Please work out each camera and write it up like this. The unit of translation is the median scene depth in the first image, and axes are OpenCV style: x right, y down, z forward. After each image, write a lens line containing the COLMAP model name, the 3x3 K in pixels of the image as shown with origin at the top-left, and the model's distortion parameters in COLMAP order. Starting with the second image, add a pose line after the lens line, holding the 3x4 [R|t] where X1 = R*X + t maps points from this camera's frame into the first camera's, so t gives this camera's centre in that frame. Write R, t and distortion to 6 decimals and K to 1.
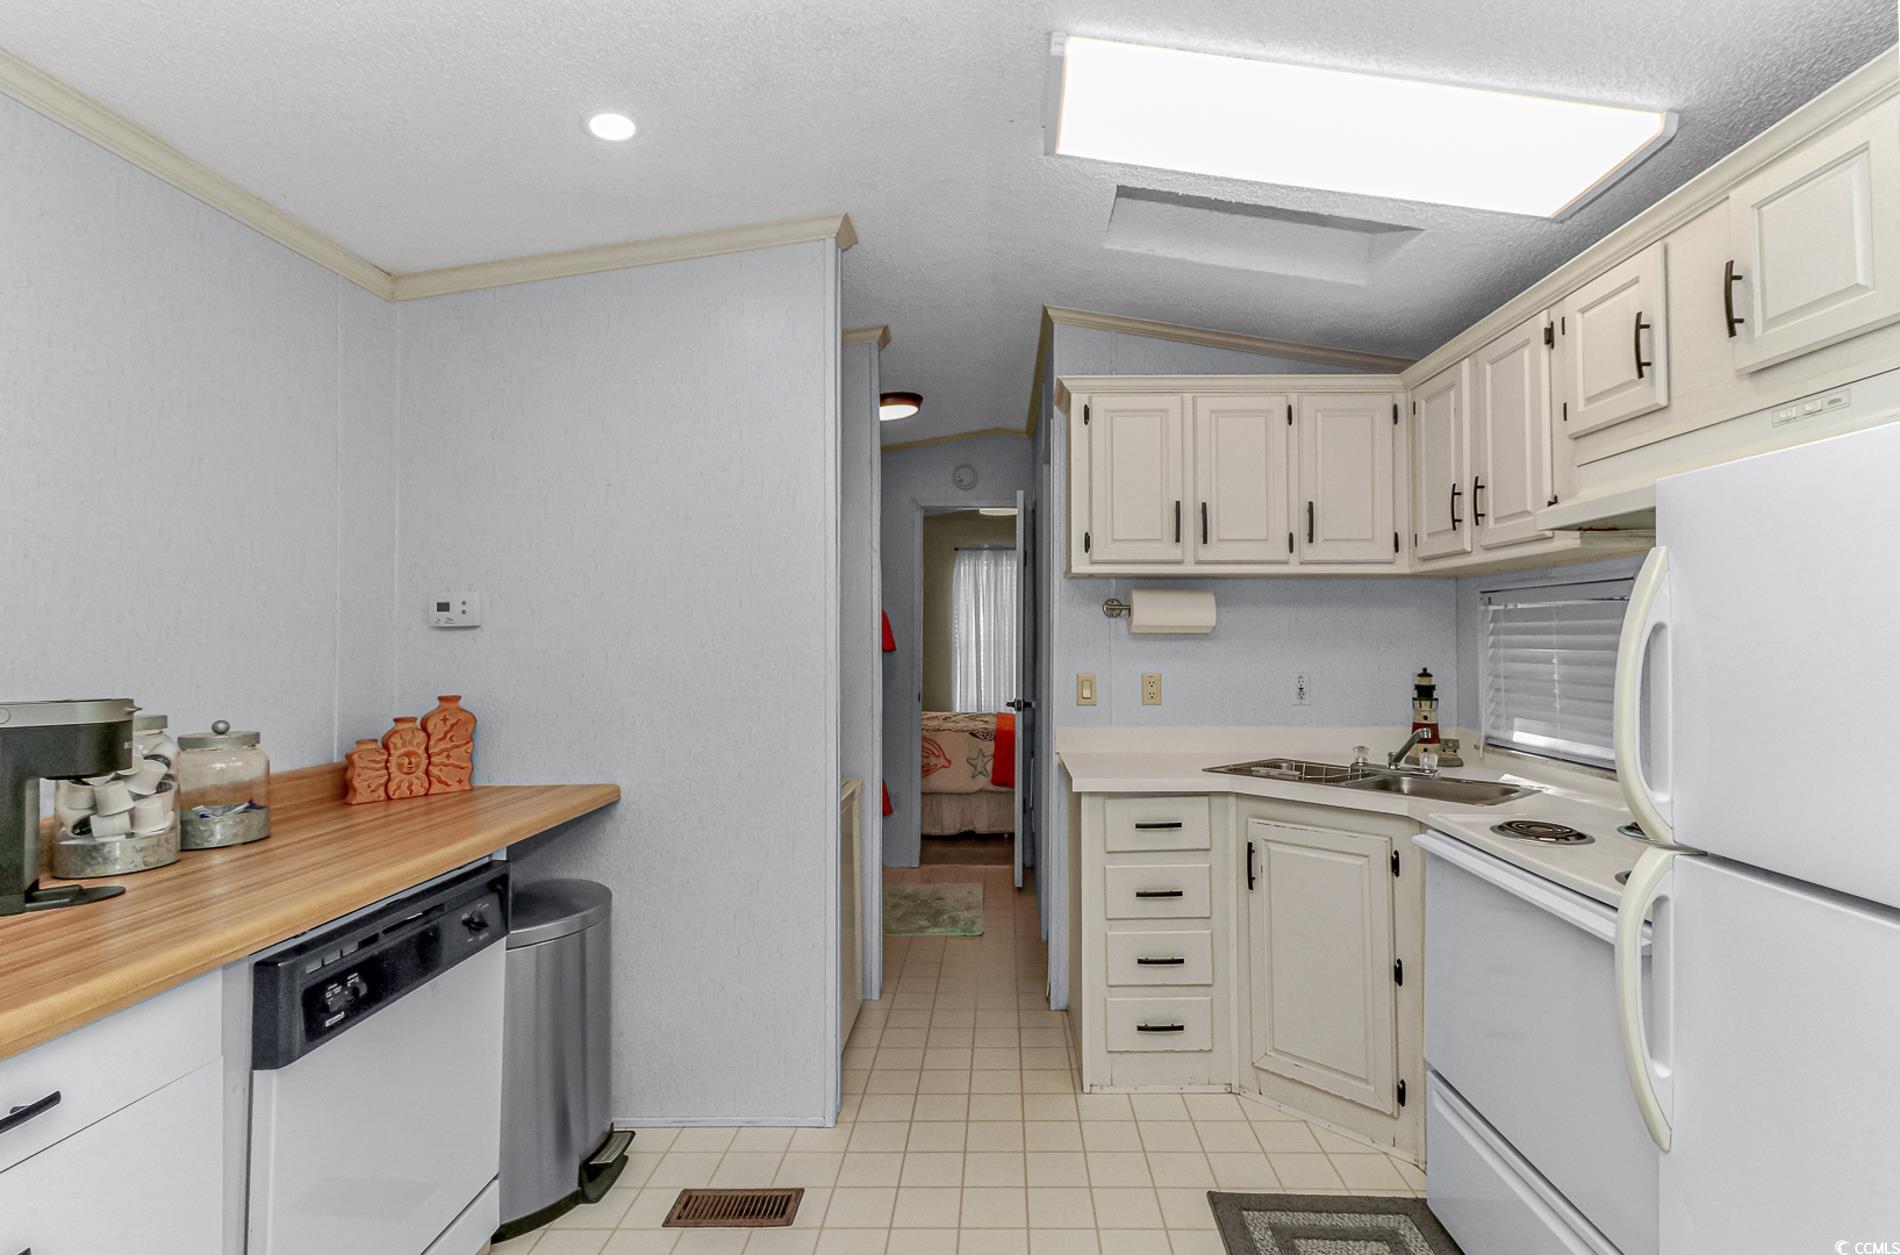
lens RADIAL K [[944.5, 0, 947.4], [0, 944.5, 617.6], [0, 0, 1]] dist [0.003555, 0.000378]
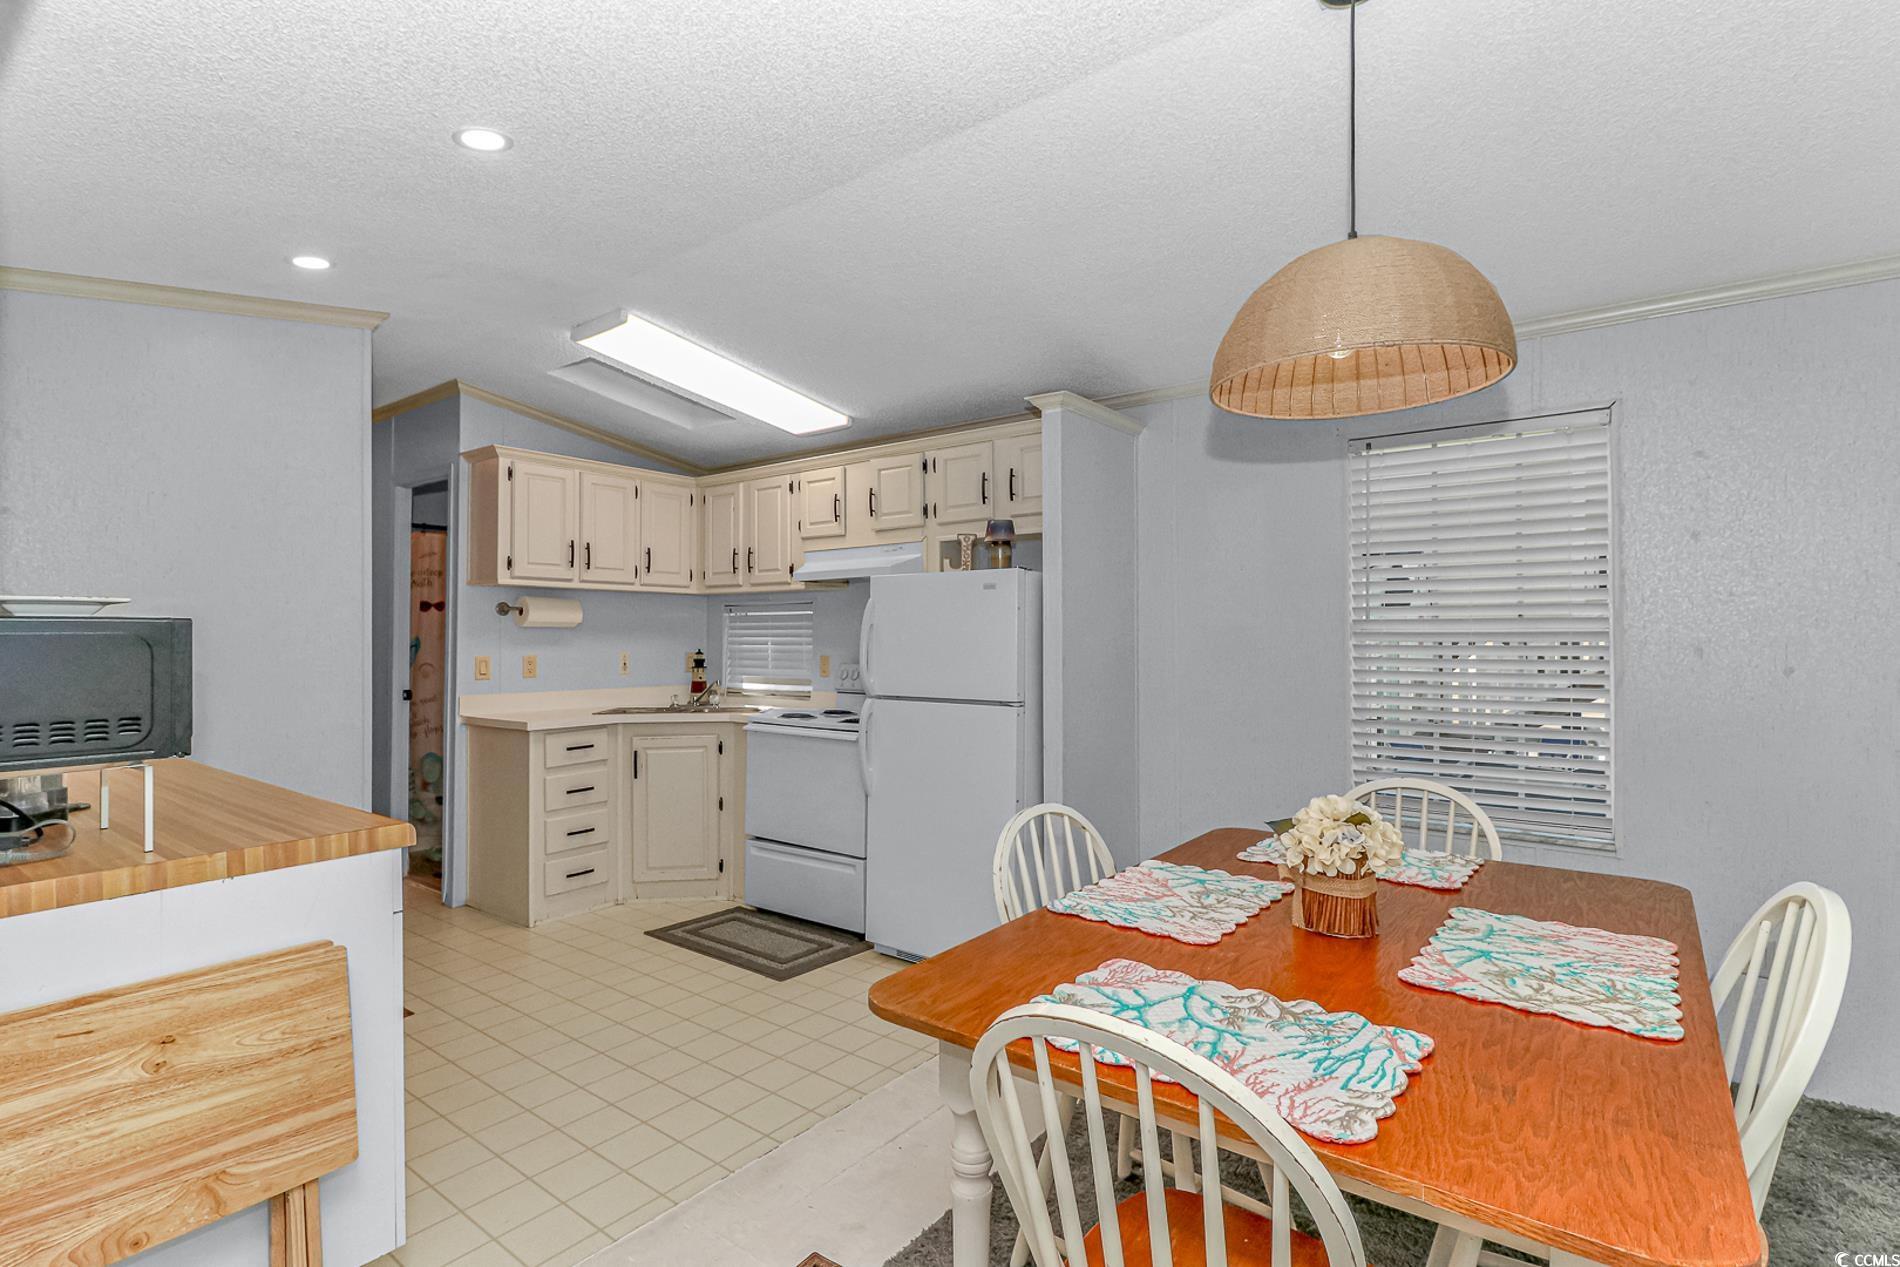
lens RADIAL K [[1028.0, 0, 947.8], [0, 1028.0, 633.1], [0, 0, 1]] dist [0.000120, -0.000034]
pose [[0.608979, 0.006146, 0.793162, -0.772472], [-0.019333, 0.999788, 0.007096, 0.002851], [-0.792950, -0.019656, 0.608969, -0.541102]]
